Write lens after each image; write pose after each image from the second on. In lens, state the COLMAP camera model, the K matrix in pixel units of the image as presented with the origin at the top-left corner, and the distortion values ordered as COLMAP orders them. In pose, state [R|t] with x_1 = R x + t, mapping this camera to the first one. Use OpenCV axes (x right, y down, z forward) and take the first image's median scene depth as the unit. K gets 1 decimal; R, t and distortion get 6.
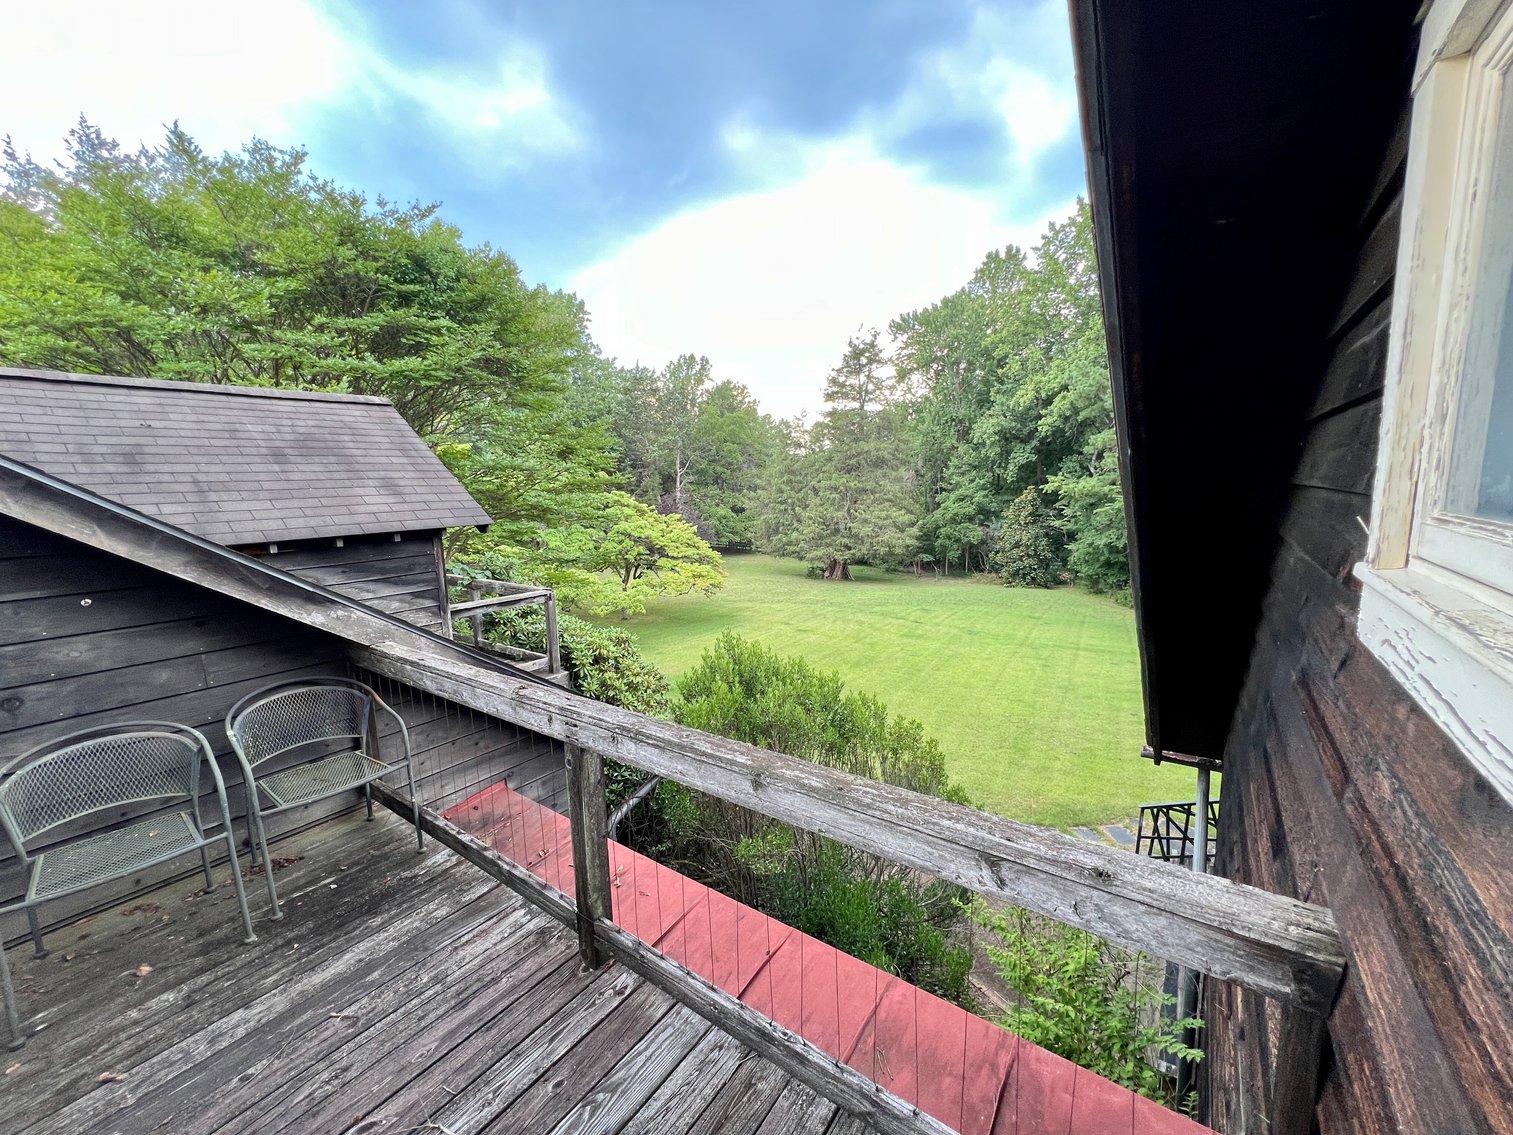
lens RADIAL K [[605.3, 0, 754.7], [0, 605.3, 572.5], [0, 0, 1]] dist [-0.003764, 0.000361]
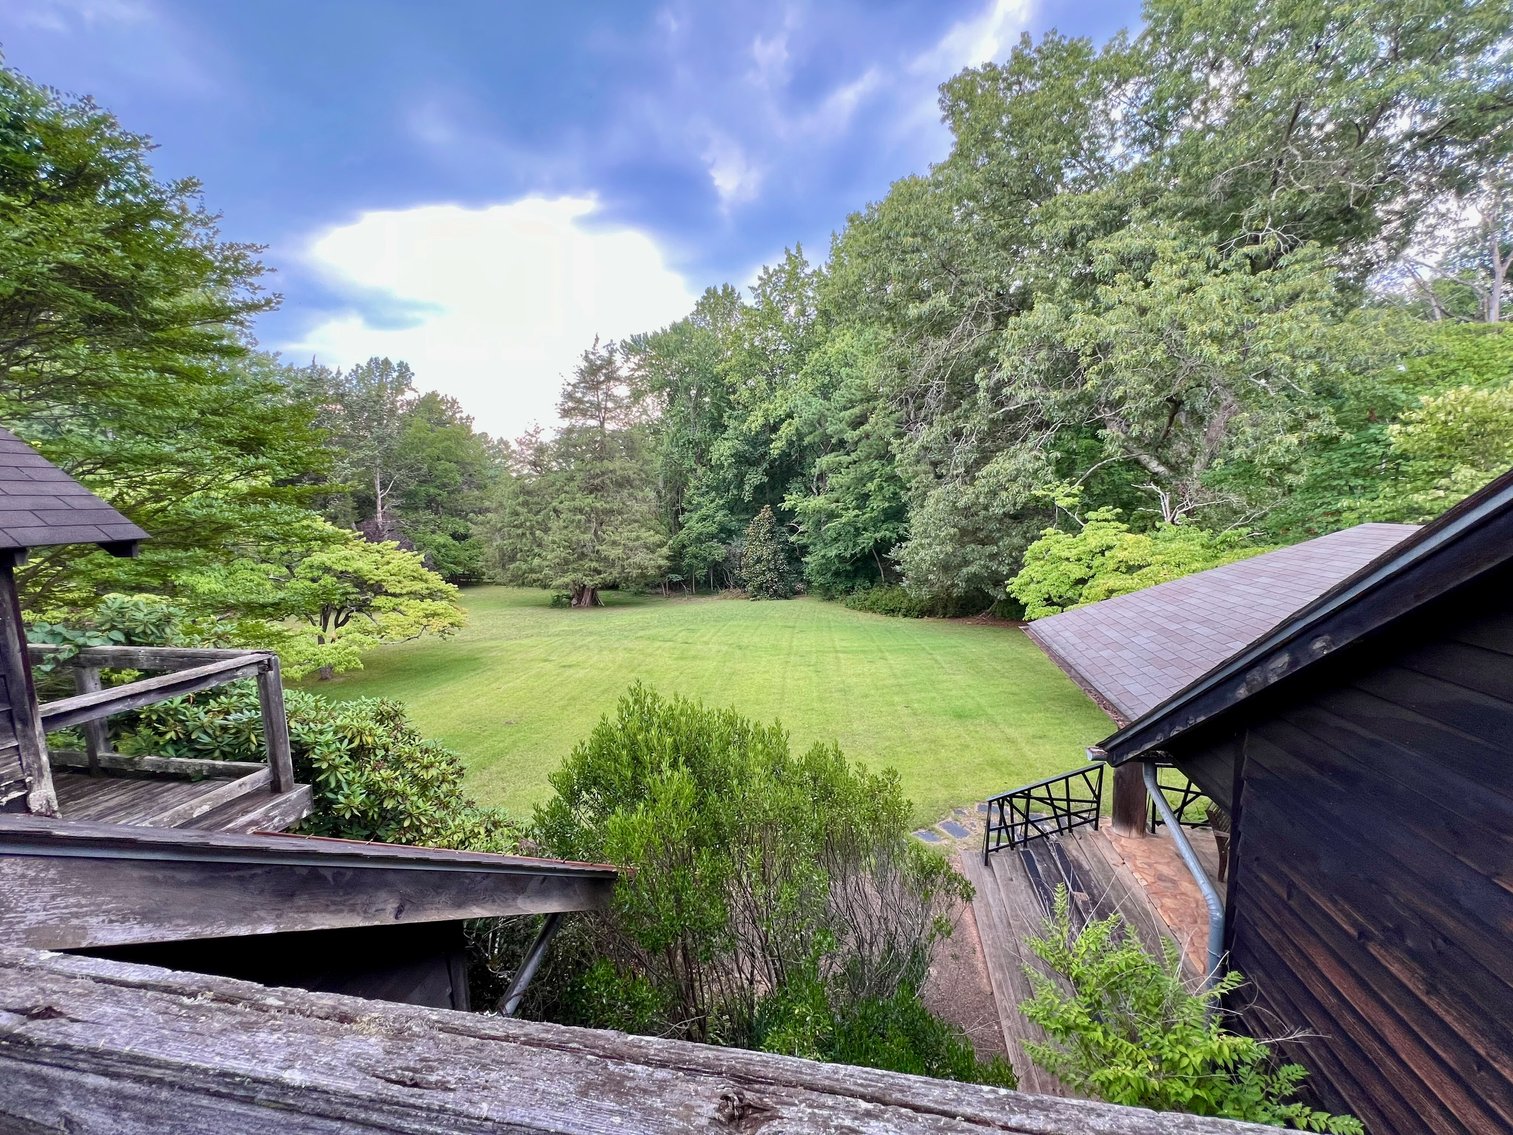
lens RADIAL K [[605.3, 0, 752.1], [0, 605.3, 571.9], [0, 0, 1]] dist [-0.003764, 0.000361]
pose [[0.904672, -0.056261, 0.422377, -0.026664], [0.073529, 0.996987, -0.024688, -0.000028], [-0.419716, 0.053391, 0.906084, 0.045364]]
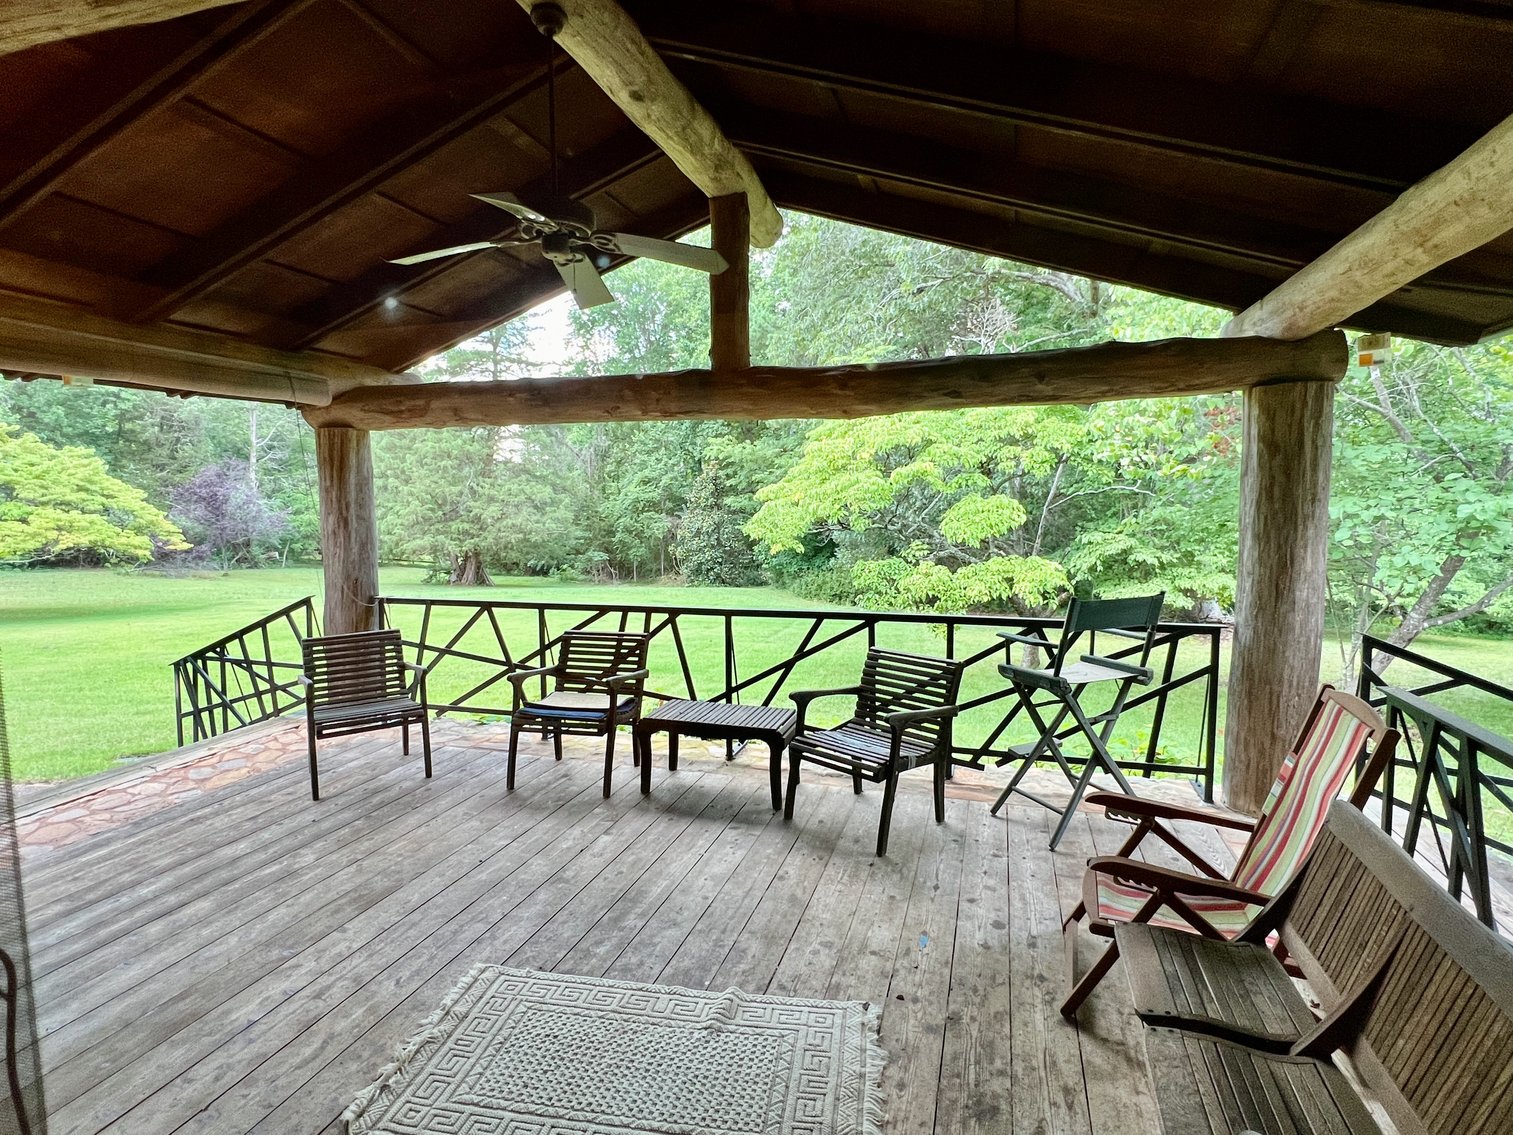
lens RADIAL K [[775.5, 0, 767.8], [0, 775.5, 581.0], [0, 0, 1]] dist [-0.001820, -0.000254]
pose [[0.948092, -0.015122, 0.317637, 0.198063], [0.033640, 0.998033, -0.052895, 0.074718], [-0.316212, 0.060835, 0.946736, 0.008140]]
